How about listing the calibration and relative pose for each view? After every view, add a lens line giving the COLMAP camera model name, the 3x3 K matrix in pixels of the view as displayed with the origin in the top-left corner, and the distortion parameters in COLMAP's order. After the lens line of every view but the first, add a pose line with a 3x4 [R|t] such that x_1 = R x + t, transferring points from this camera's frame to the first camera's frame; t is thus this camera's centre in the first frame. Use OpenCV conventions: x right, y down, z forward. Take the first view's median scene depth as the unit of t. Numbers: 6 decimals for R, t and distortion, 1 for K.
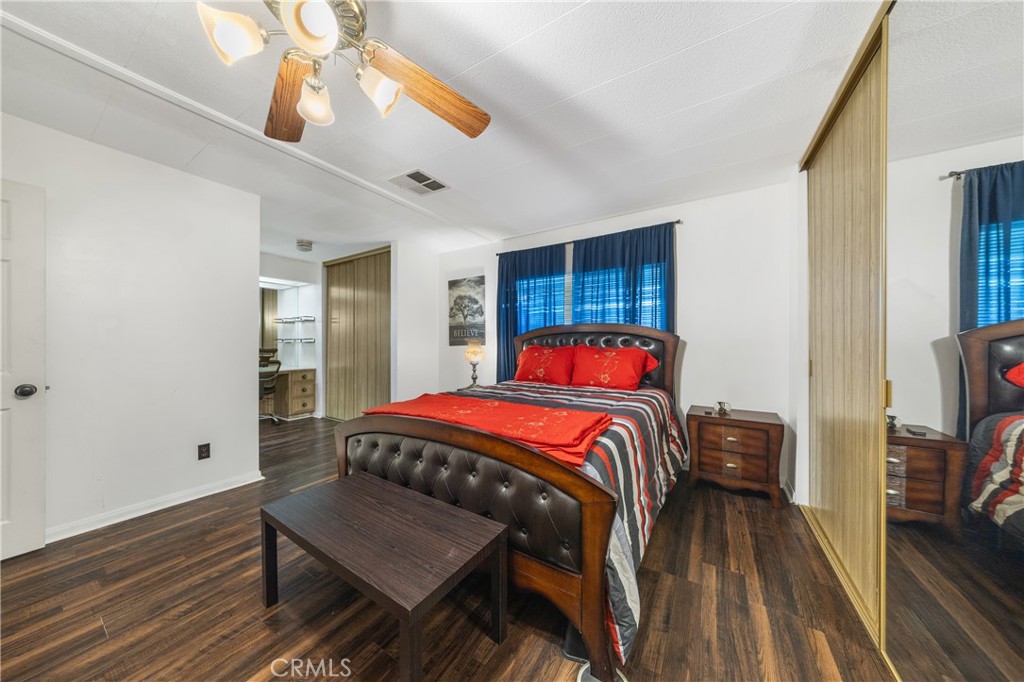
lens RADIAL K [[320.4, 0, 504.4], [0, 320.4, 343.2], [0, 0, 1]] dist [0.007000, -0.000008]
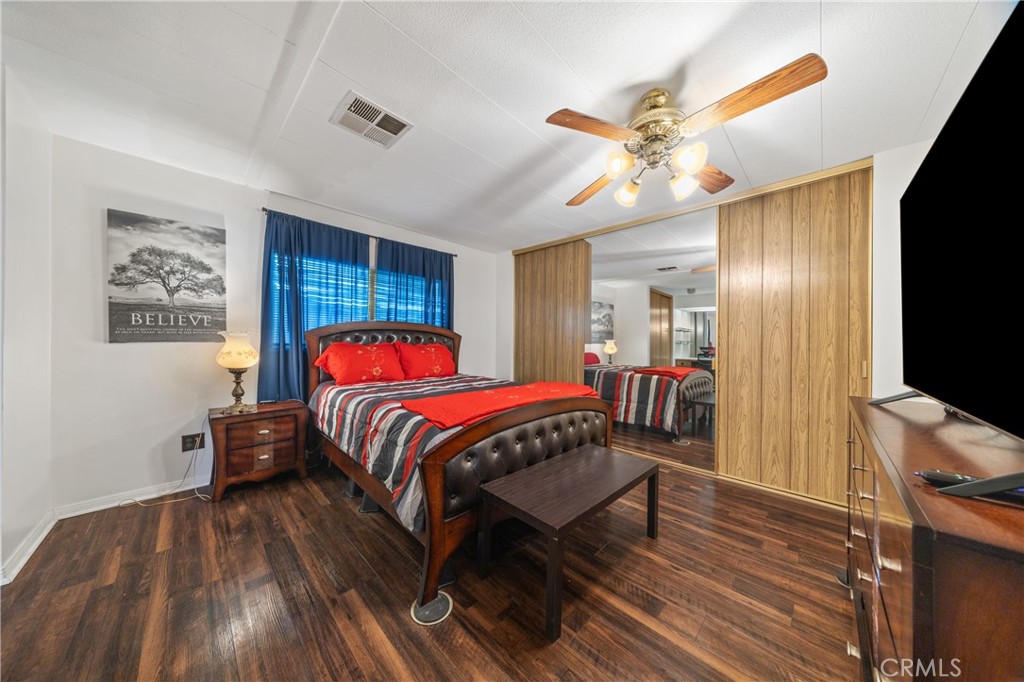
lens RADIAL K [[320.4, 0, 504.4], [0, 320.4, 343.2], [0, 0, 1]] dist [0.007000, -0.000008]
pose [[0.213423, -0.011872, 0.976888, -0.587755], [-0.016118, 0.999747, 0.015671, -0.009766], [-0.976827, -0.019090, 0.213178, 0.346067]]
